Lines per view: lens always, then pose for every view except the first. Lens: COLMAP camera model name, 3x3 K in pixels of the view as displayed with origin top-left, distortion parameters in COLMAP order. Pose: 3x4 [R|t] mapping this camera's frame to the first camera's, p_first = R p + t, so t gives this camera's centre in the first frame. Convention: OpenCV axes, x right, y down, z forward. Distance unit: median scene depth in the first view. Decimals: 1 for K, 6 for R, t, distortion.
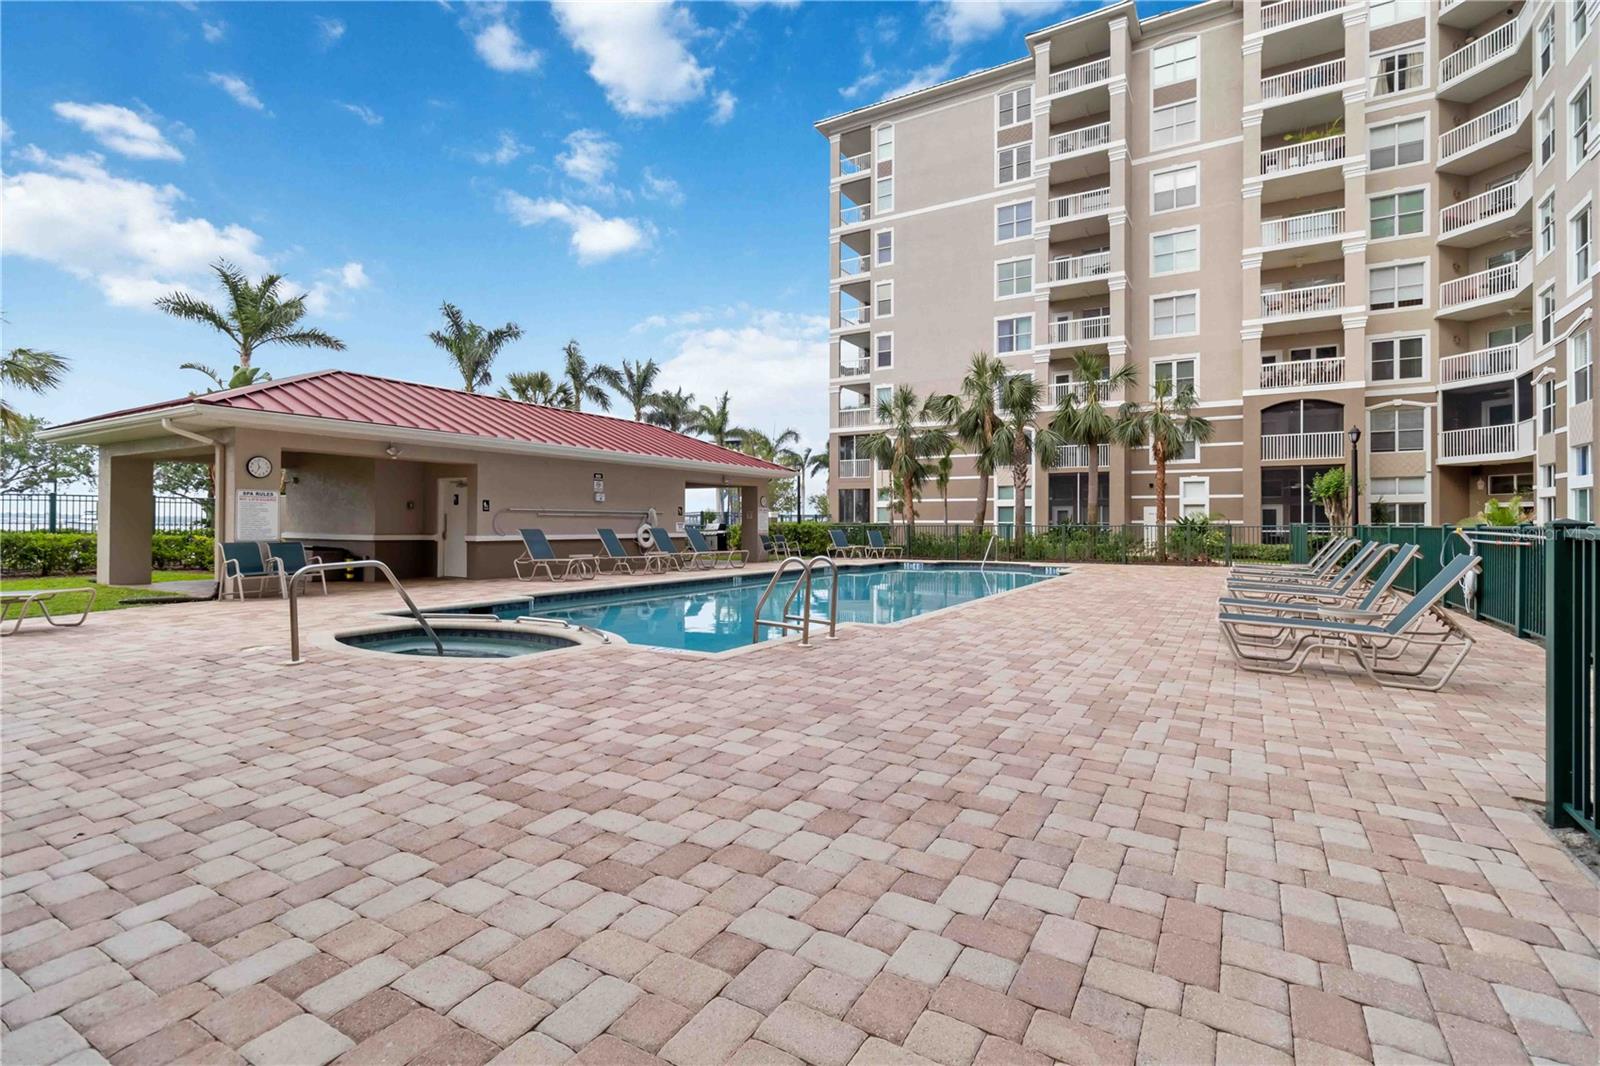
lens RADIAL K [[744.2, 0, 802.6], [0, 744.2, 520.2], [0, 0, 1]] dist [0.001849, 0.000395]
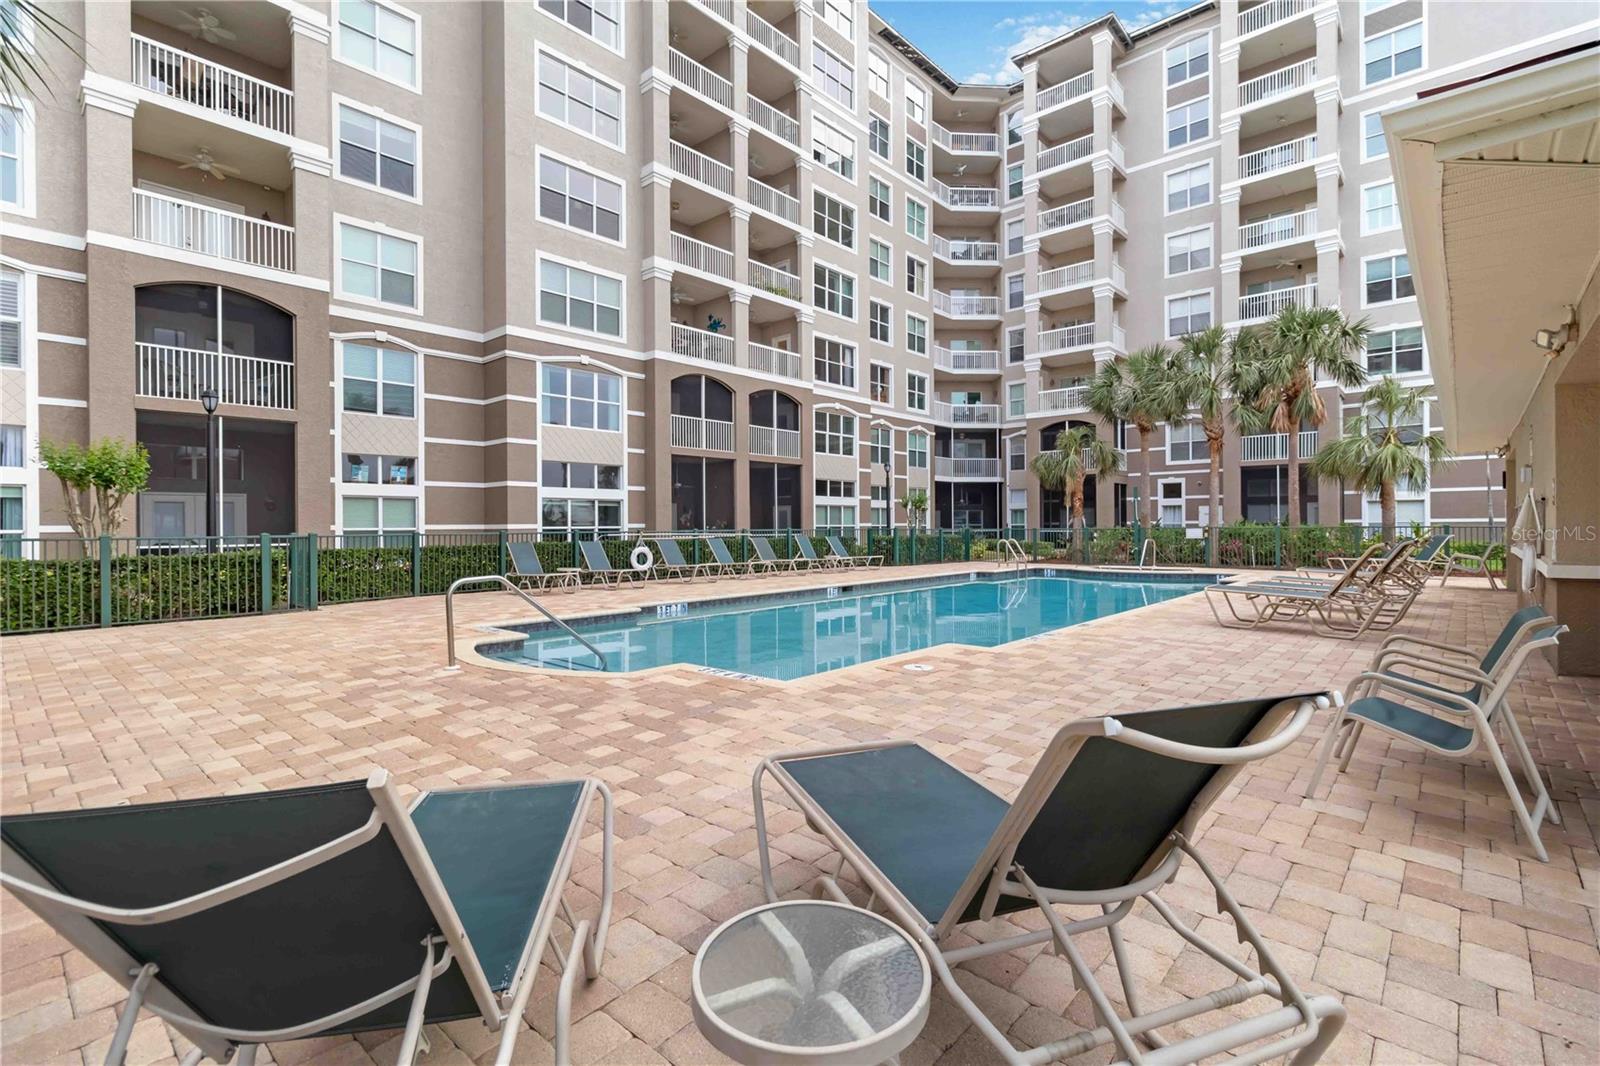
lens RADIAL K [[762.4, 0, 800.0], [0, 762.4, 533.0], [0, 0, 1]] dist [0.001177, 0.000248]
pose [[0.978378, -0.010615, -0.206552, 0.152092], [0.013110, 0.999857, 0.010714, -0.000207], [0.206408, -0.013190, 0.978377, -0.088804]]
